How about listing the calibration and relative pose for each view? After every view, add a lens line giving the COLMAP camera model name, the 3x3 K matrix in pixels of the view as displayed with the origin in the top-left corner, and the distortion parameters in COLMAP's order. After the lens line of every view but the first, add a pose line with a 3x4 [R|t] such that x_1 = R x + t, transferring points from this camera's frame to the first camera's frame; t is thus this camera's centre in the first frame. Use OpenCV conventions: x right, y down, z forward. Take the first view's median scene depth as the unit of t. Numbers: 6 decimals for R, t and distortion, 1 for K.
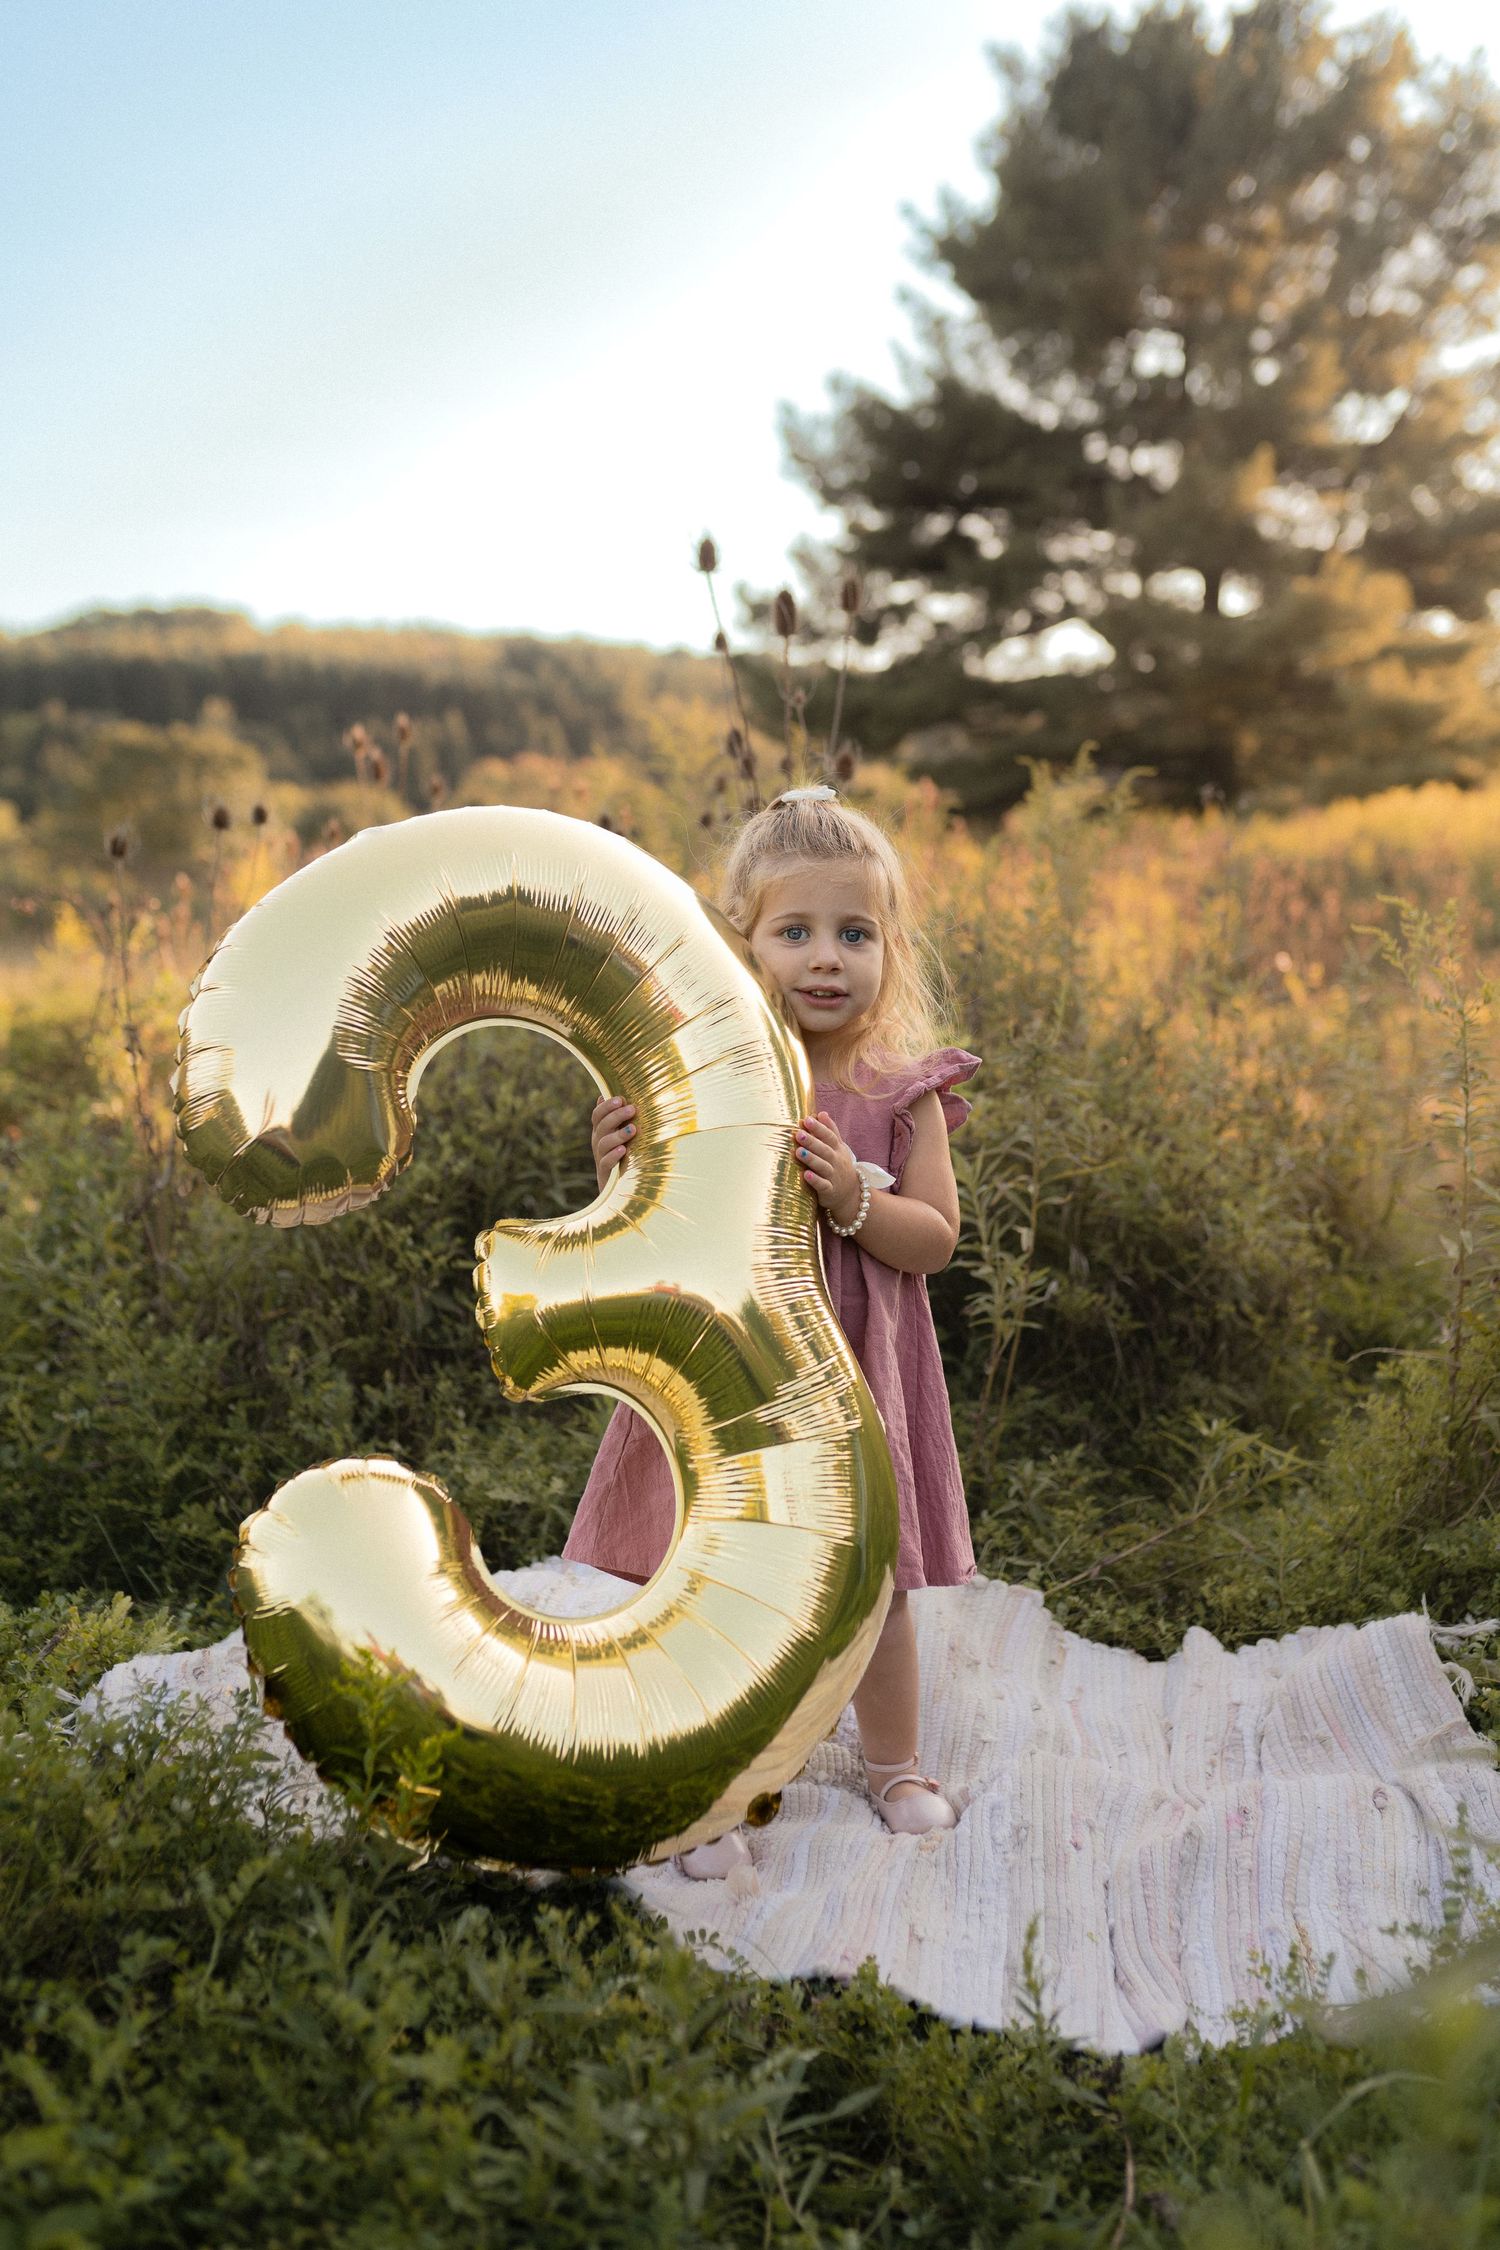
lens RADIAL K [[2177.7, 0, 750.0], [0, 2177.7, 1125.0], [0, 0, 1]] dist [-0.002069, 0.010466]
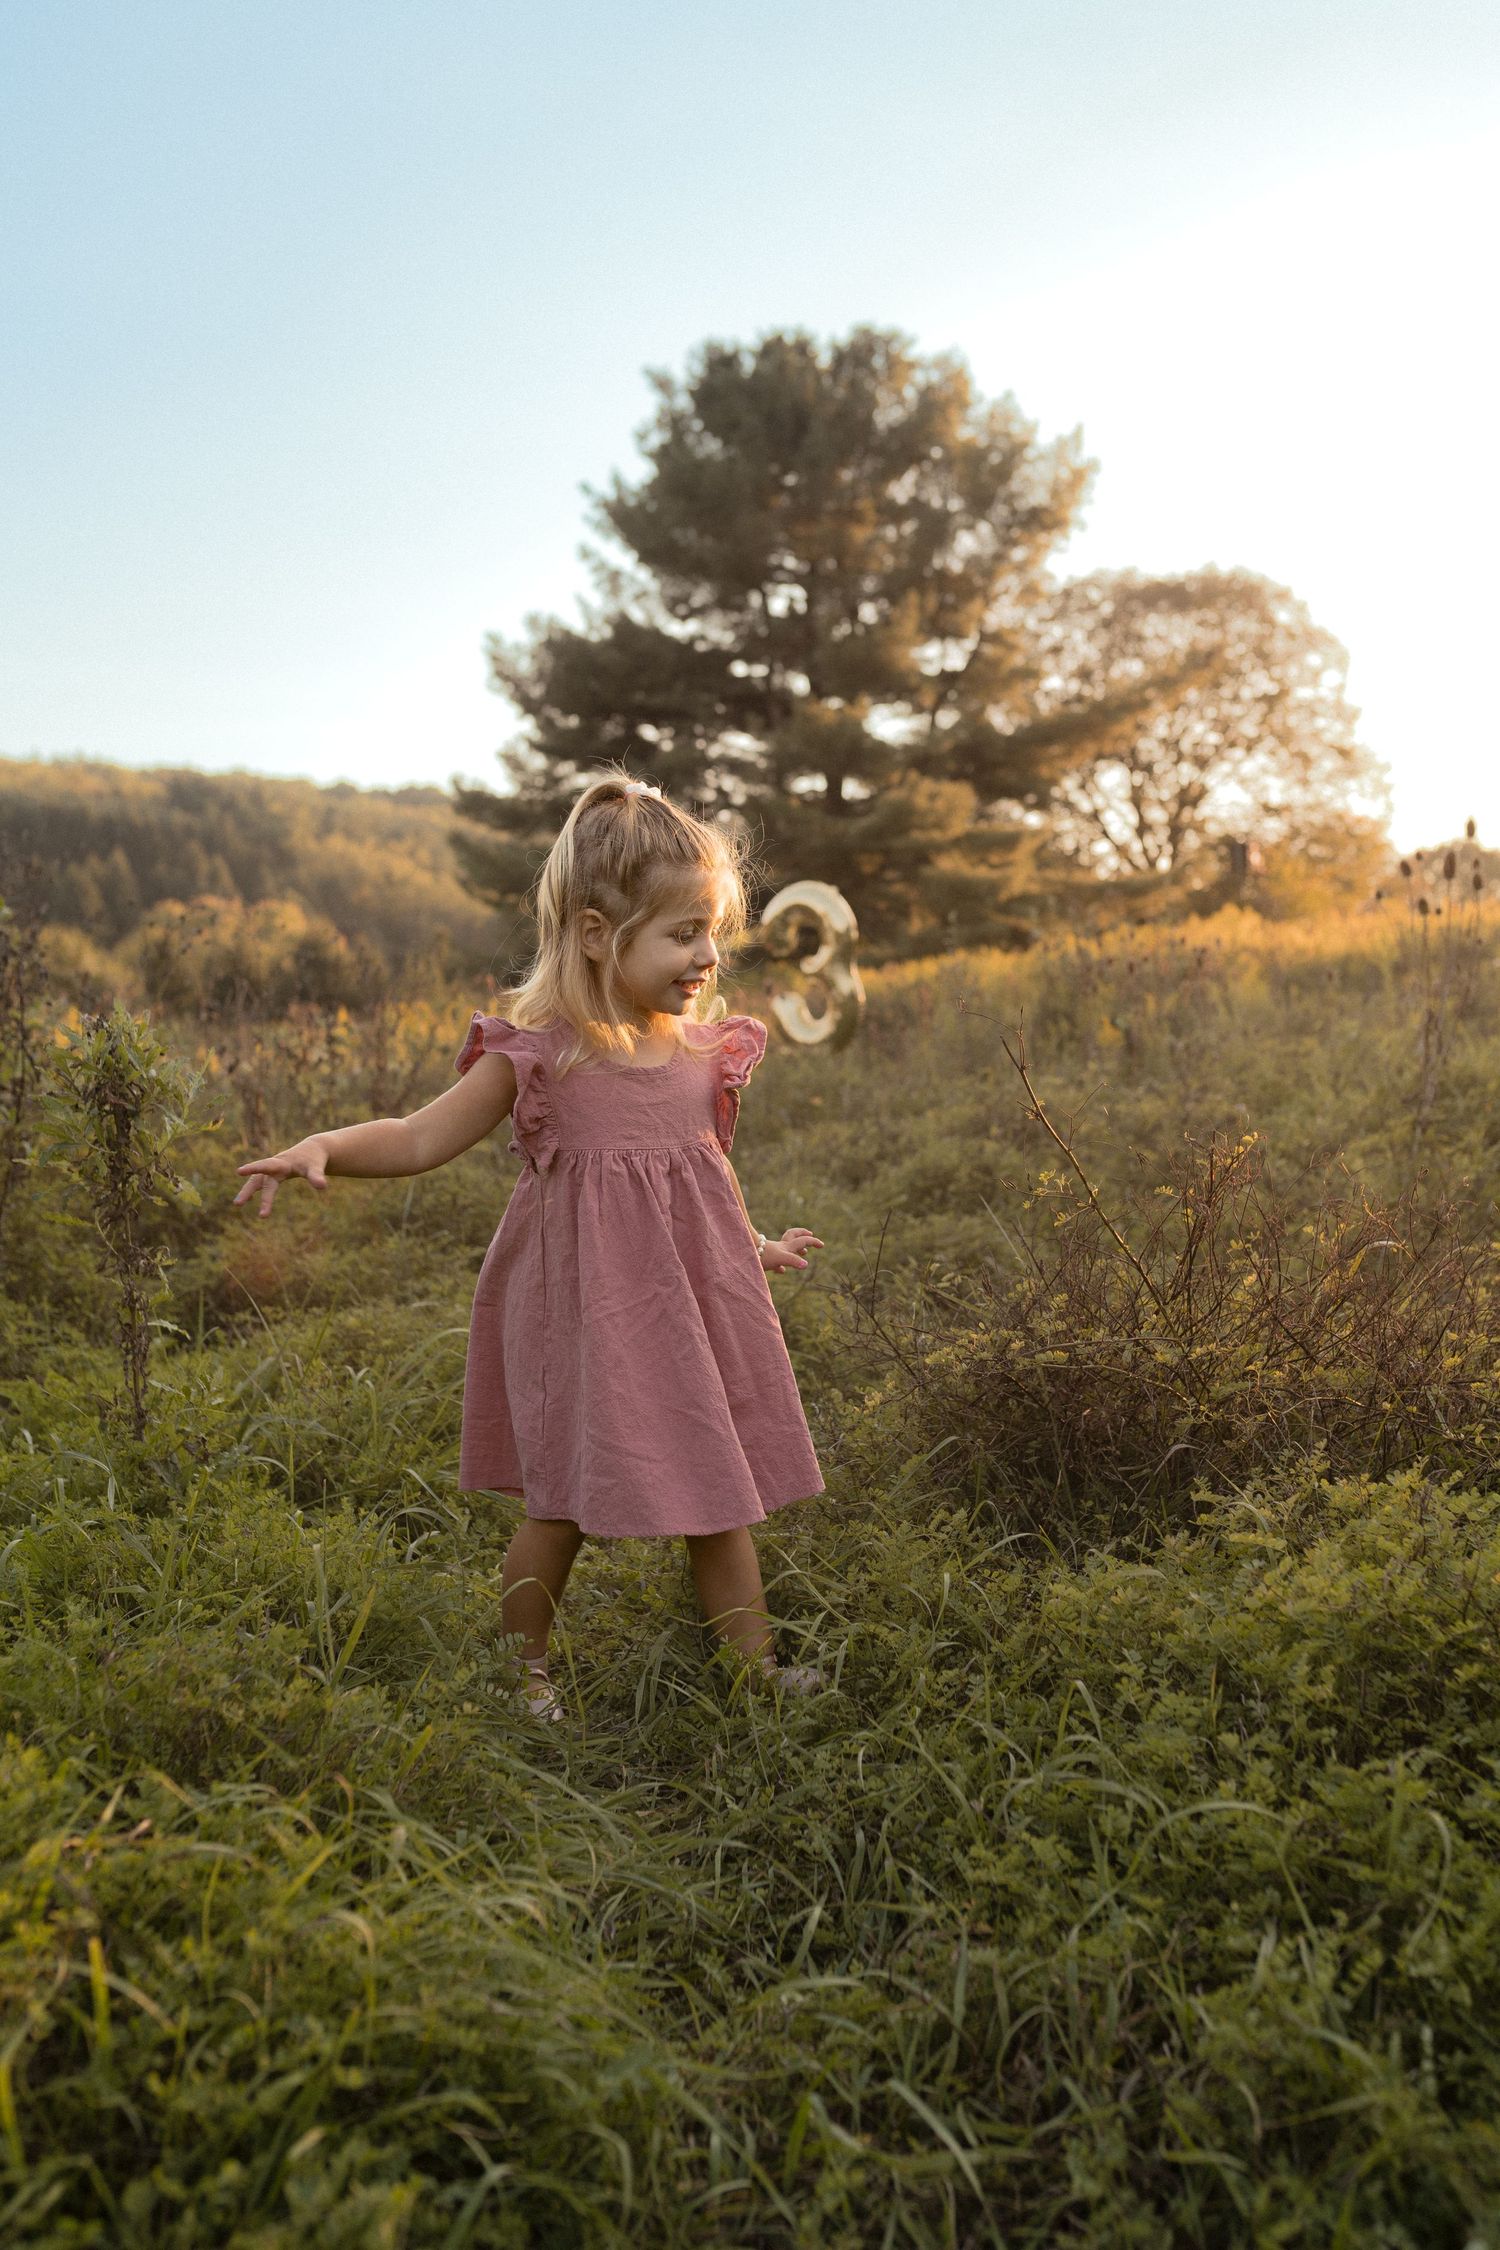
lens RADIAL K [[2177.7, 0, 750.0], [0, 2177.7, 1125.0], [0, 0, 1]] dist [-0.002069, 0.010466]
pose [[0.988462, -0.017150, 0.150496, -0.029188], [0.026206, 0.997949, -0.058400, 0.024617], [-0.149186, 0.061670, 0.986884, -0.231153]]
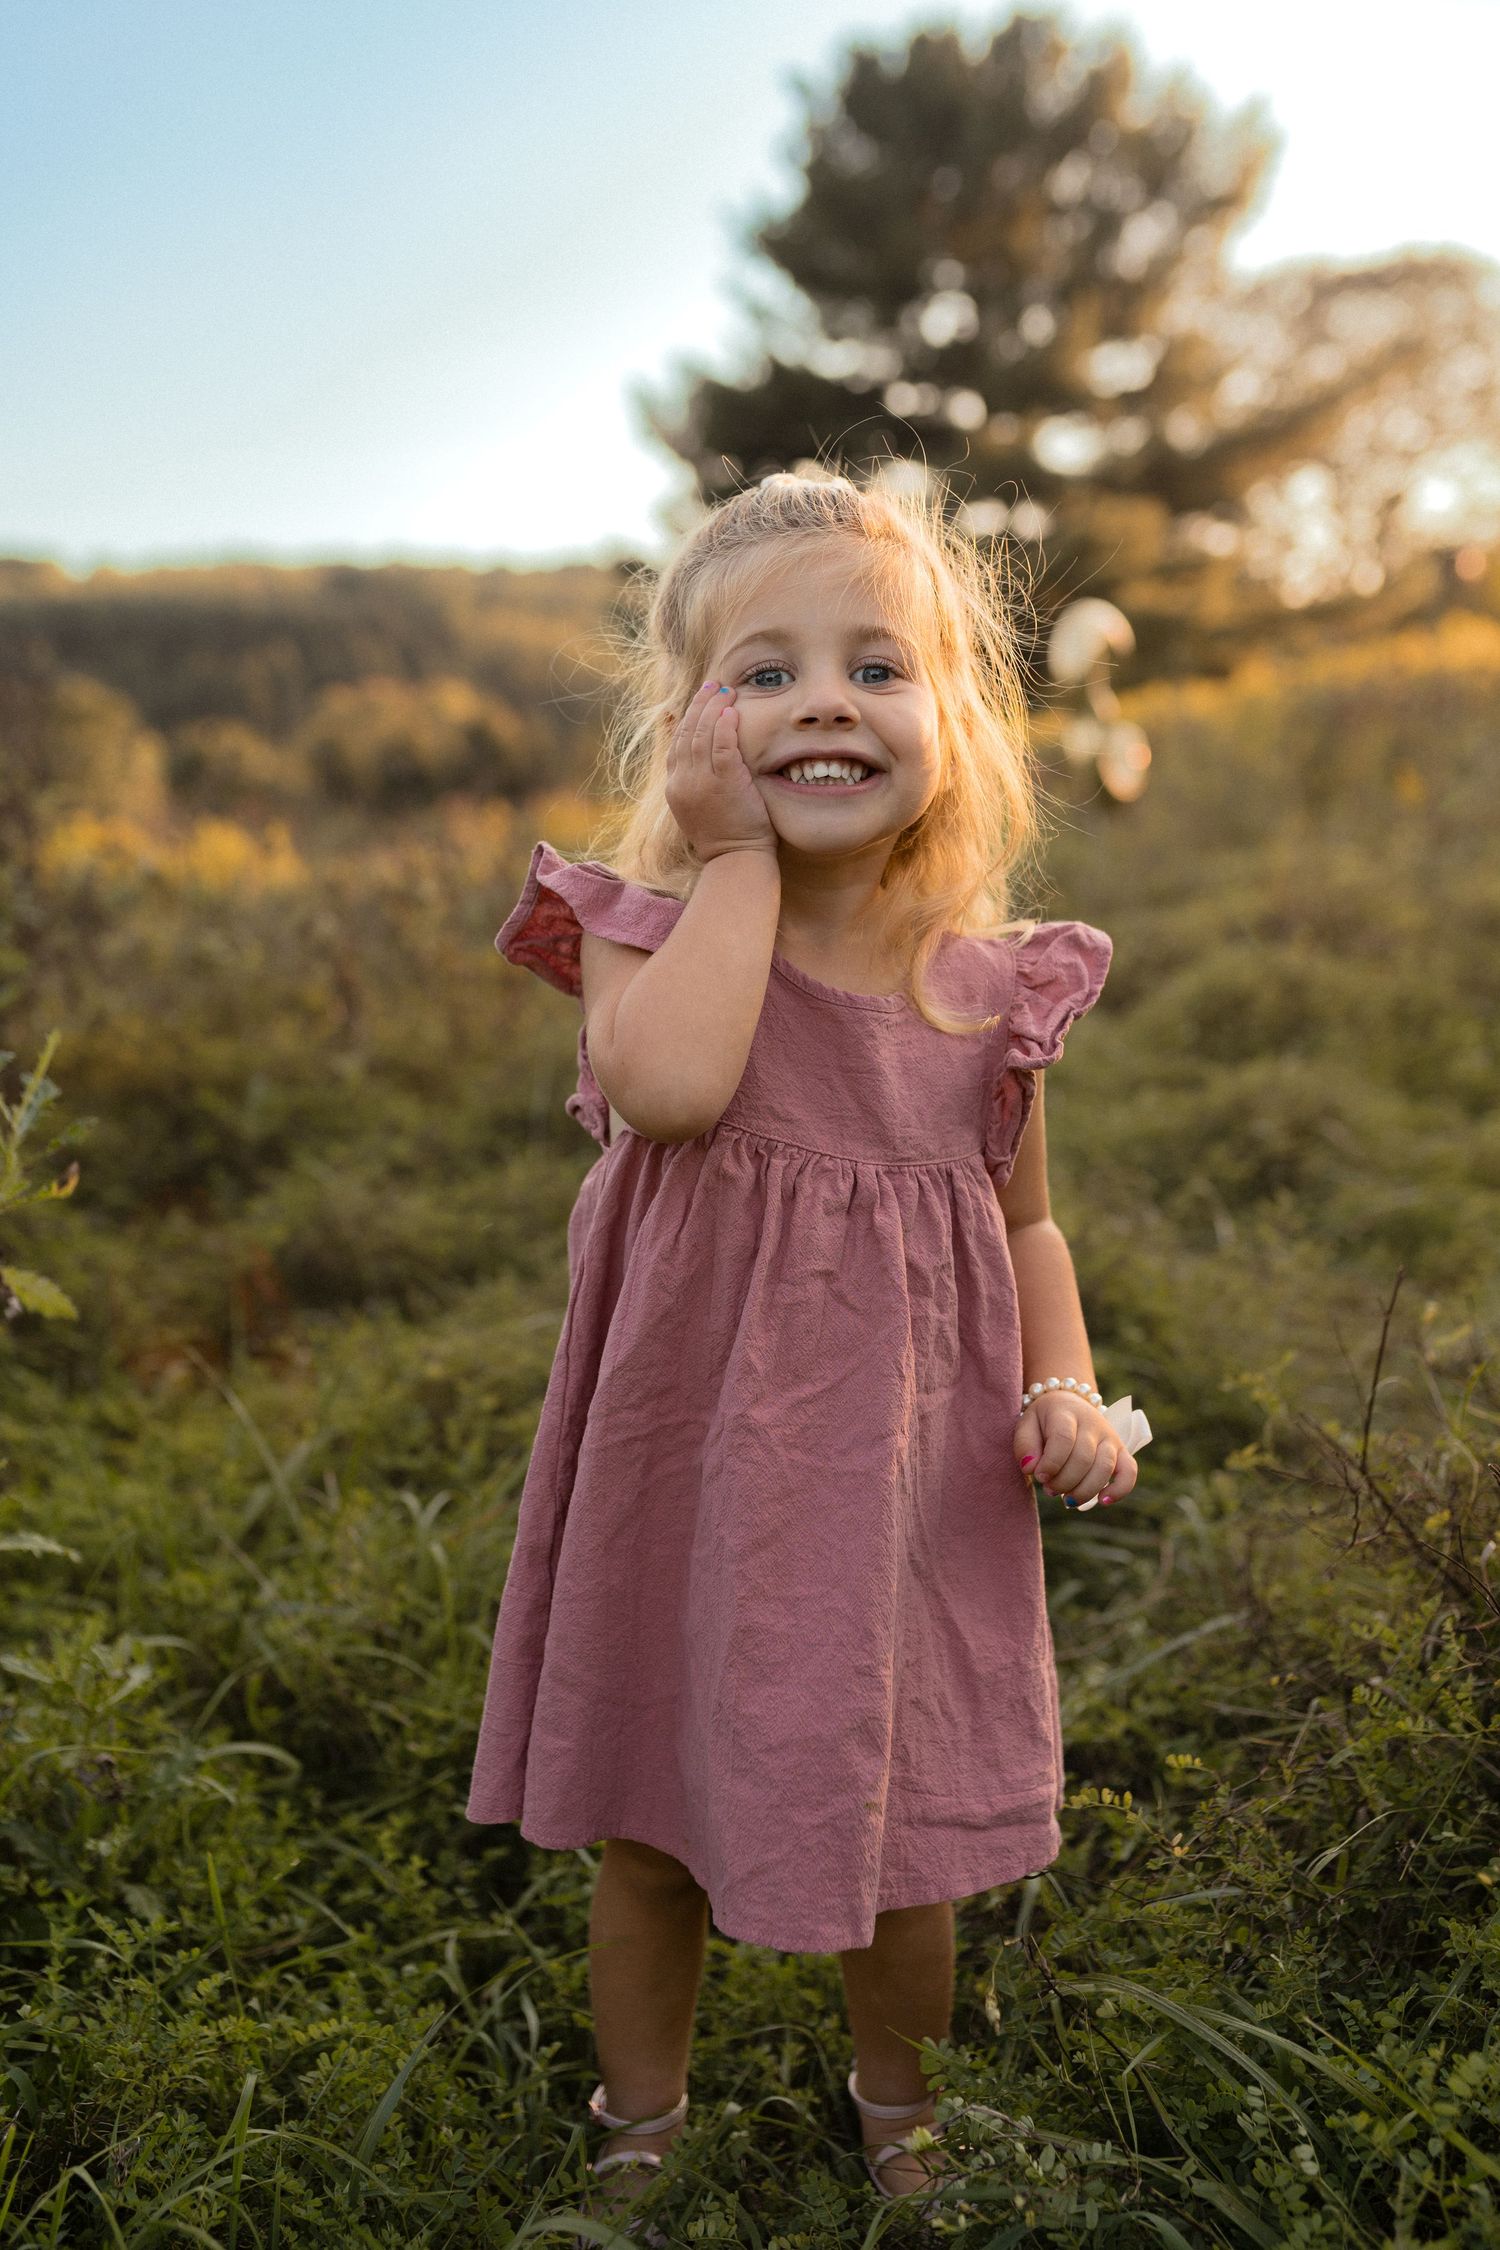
lens RADIAL K [[2201.0, 0, 750.0], [0, 2201.0, 1125.0], [0, 0, 1]] dist [0.007210, -0.003814]
pose [[0.994560, -0.085938, 0.058858, -0.026968], [0.083414, 0.995540, 0.044078, 0.019569], [-0.062383, -0.038928, 0.997293, -0.202695]]
